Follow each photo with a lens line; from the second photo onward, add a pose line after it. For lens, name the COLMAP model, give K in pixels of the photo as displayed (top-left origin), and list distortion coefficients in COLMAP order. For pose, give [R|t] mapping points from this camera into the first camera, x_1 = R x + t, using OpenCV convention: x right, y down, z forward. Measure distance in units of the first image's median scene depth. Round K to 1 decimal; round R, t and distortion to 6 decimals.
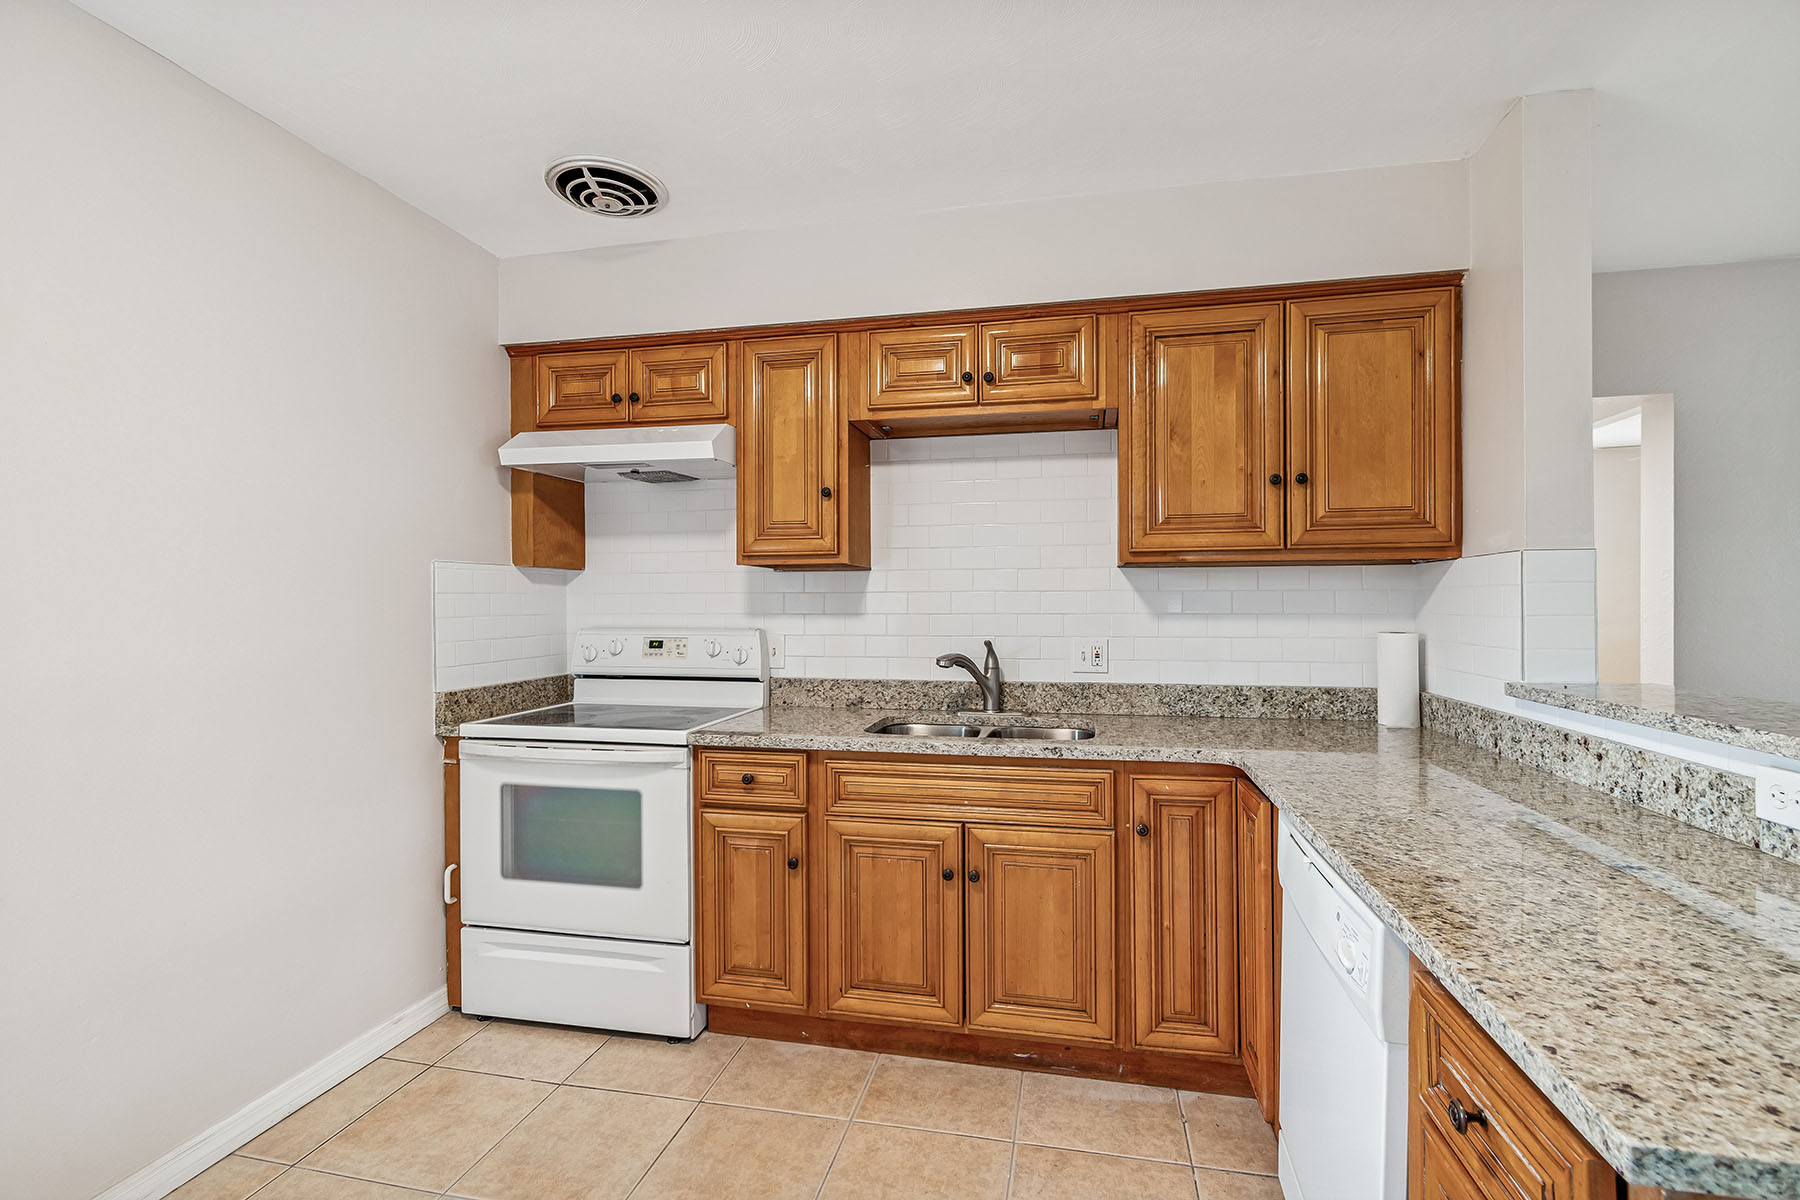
lens RADIAL K [[802.9, 0, 920.6], [0, 802.9, 609.5], [0, 0, 1]] dist [0.002912, 0.000646]
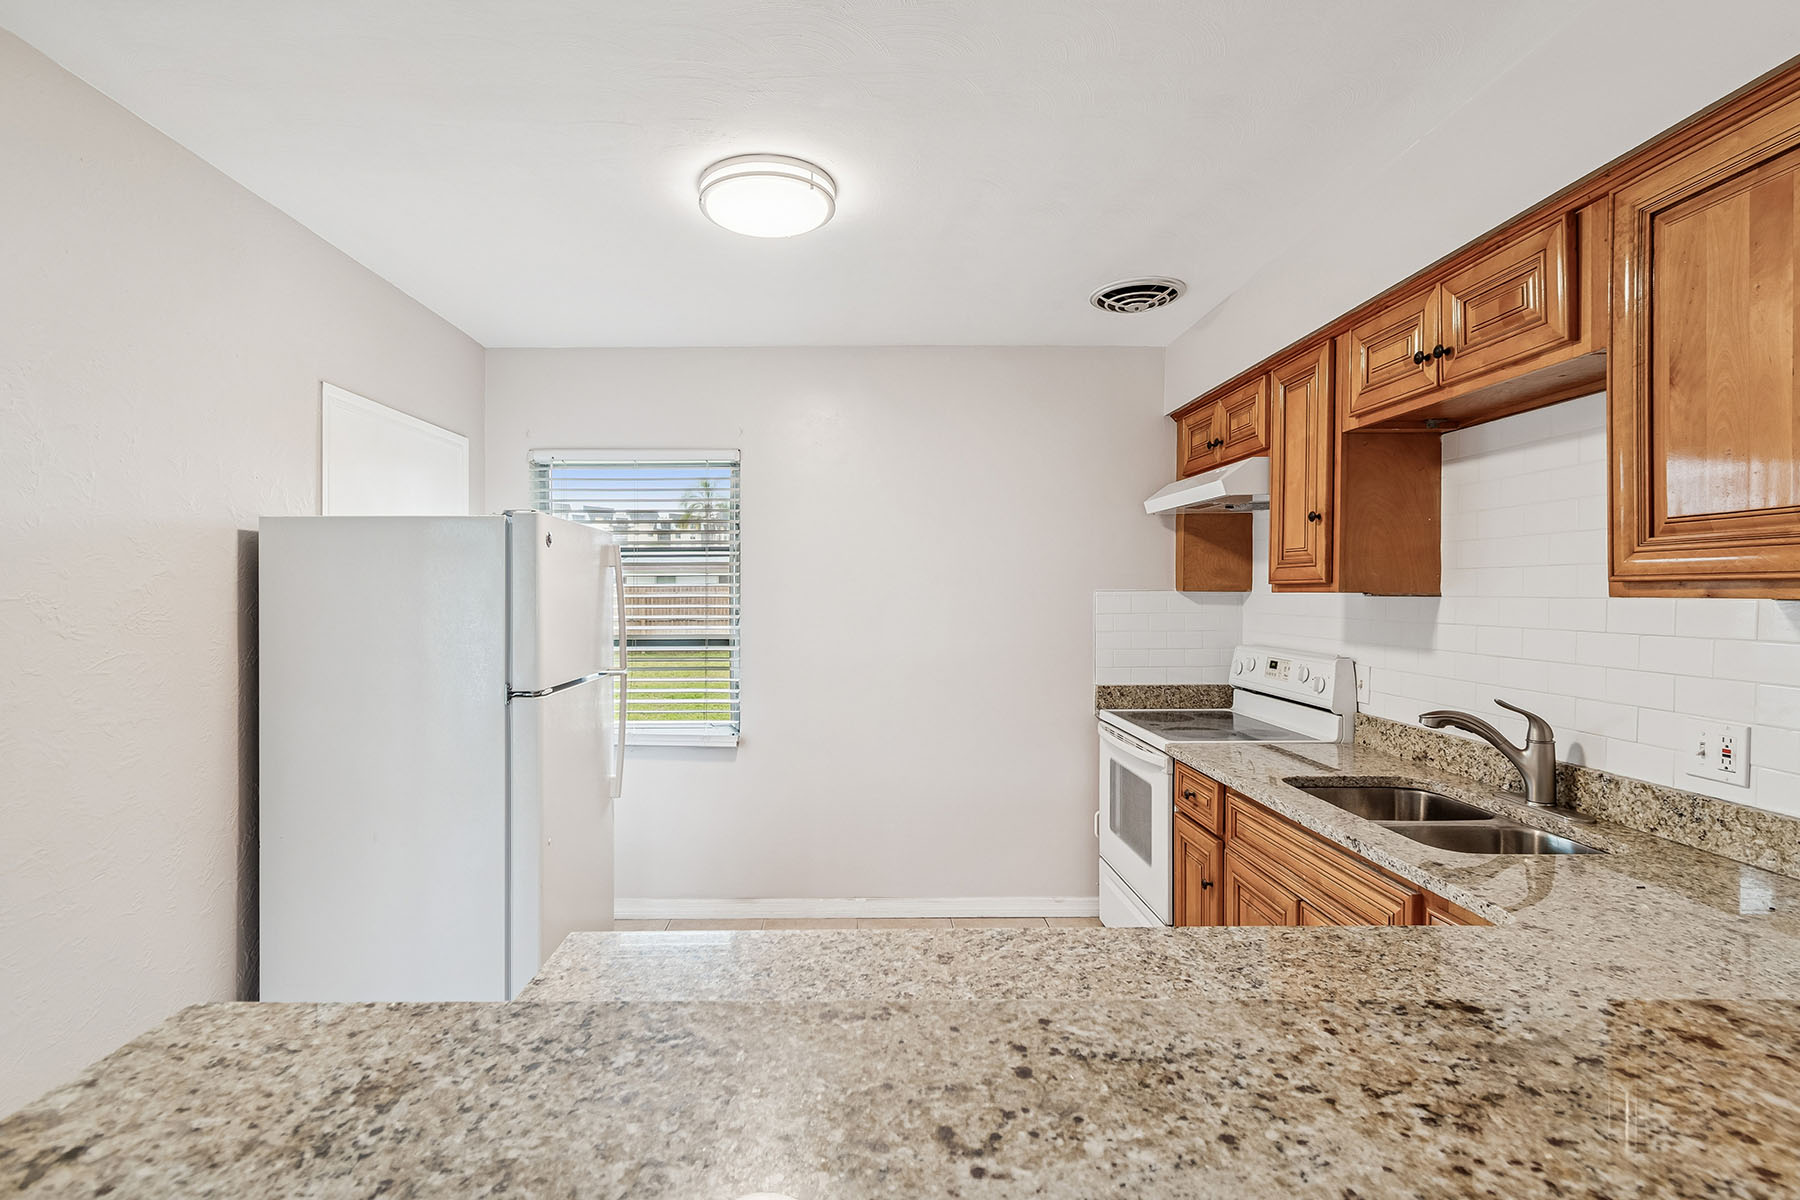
lens RADIAL K [[825.6, 0, 848.3], [0, 825.6, 603.0], [0, 0, 1]] dist [0.000447, -0.000249]
pose [[0.192326, 0.016110, -0.981199, 0.721909], [-0.005850, 0.999866, 0.015270, -0.058634], [0.981314, 0.002803, 0.192395, 0.294120]]
